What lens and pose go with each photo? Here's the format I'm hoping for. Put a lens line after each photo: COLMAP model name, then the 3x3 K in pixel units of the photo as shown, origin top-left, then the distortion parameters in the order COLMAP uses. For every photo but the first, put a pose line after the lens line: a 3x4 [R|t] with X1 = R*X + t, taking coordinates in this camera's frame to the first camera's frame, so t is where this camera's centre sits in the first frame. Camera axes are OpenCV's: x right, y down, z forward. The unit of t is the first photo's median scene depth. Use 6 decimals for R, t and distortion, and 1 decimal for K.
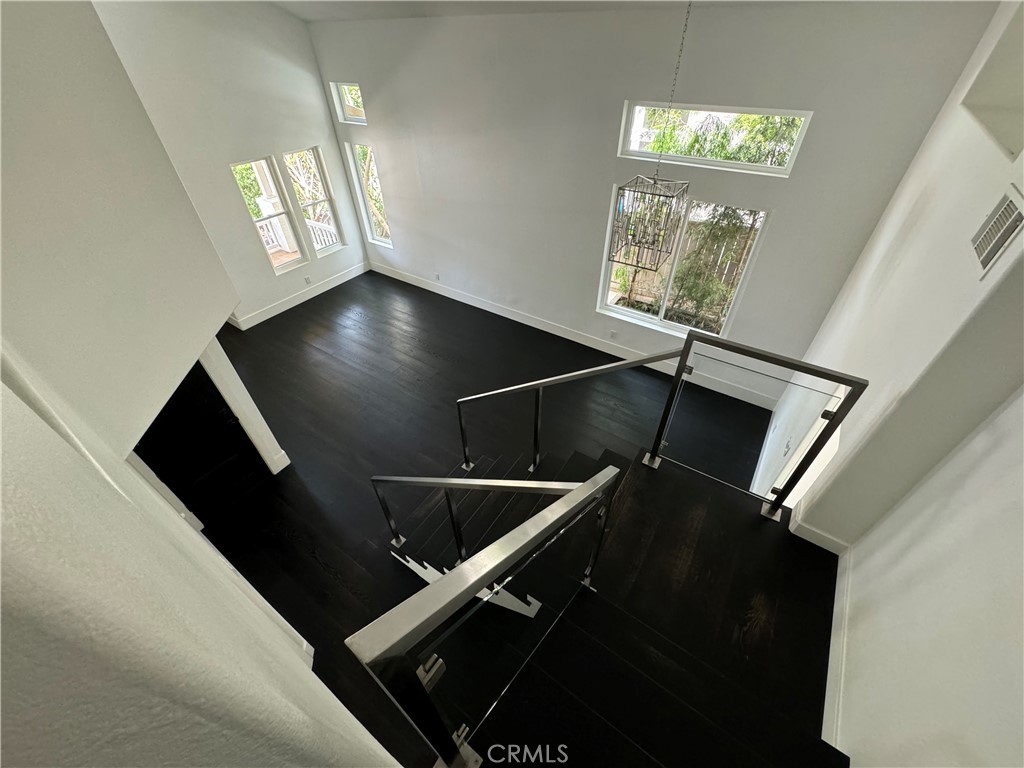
lens RADIAL K [[407.8, 0, 512.0], [0, 407.8, 384.0], [0, 0, 1]] dist [-0.002035, -0.000397]
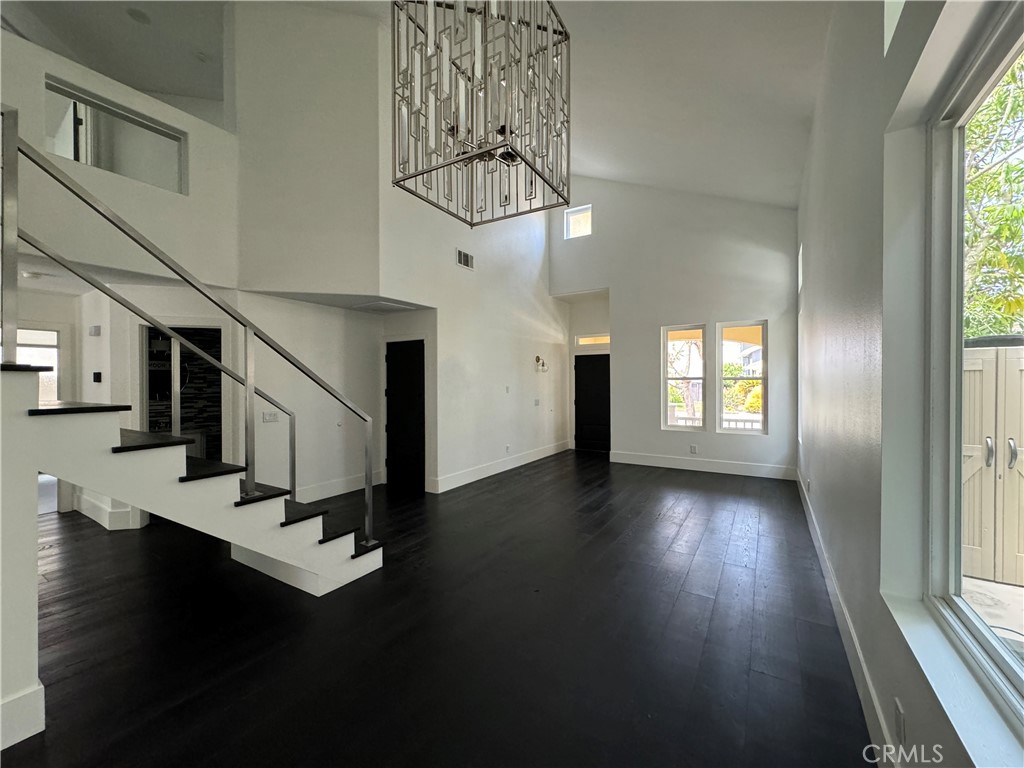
lens RADIAL K [[407.8, 0, 512.0], [0, 407.8, 384.0], [0, 0, 1]] dist [-0.002035, -0.000397]
pose [[0.044232, 0.019997, -0.998821, 0.381977], [-0.653113, 0.757136, -0.013764, -0.100456], [0.755968, 0.652952, 0.046550, 0.609536]]
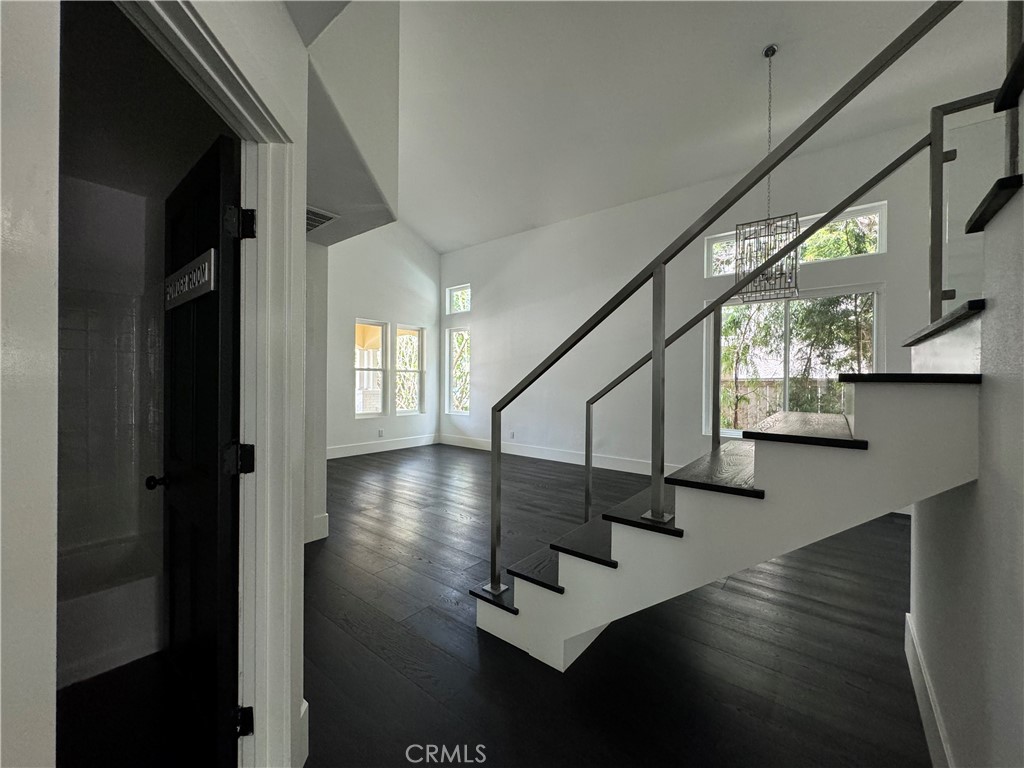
lens RADIAL K [[407.8, 0, 512.0], [0, 407.8, 384.0], [0, 0, 1]] dist [-0.002035, -0.000397]
pose [[0.996279, 0.025980, -0.082182, -0.114329], [-0.073095, 0.759935, -0.645876, 0.286105], [0.045673, 0.649480, 0.759006, 0.201509]]
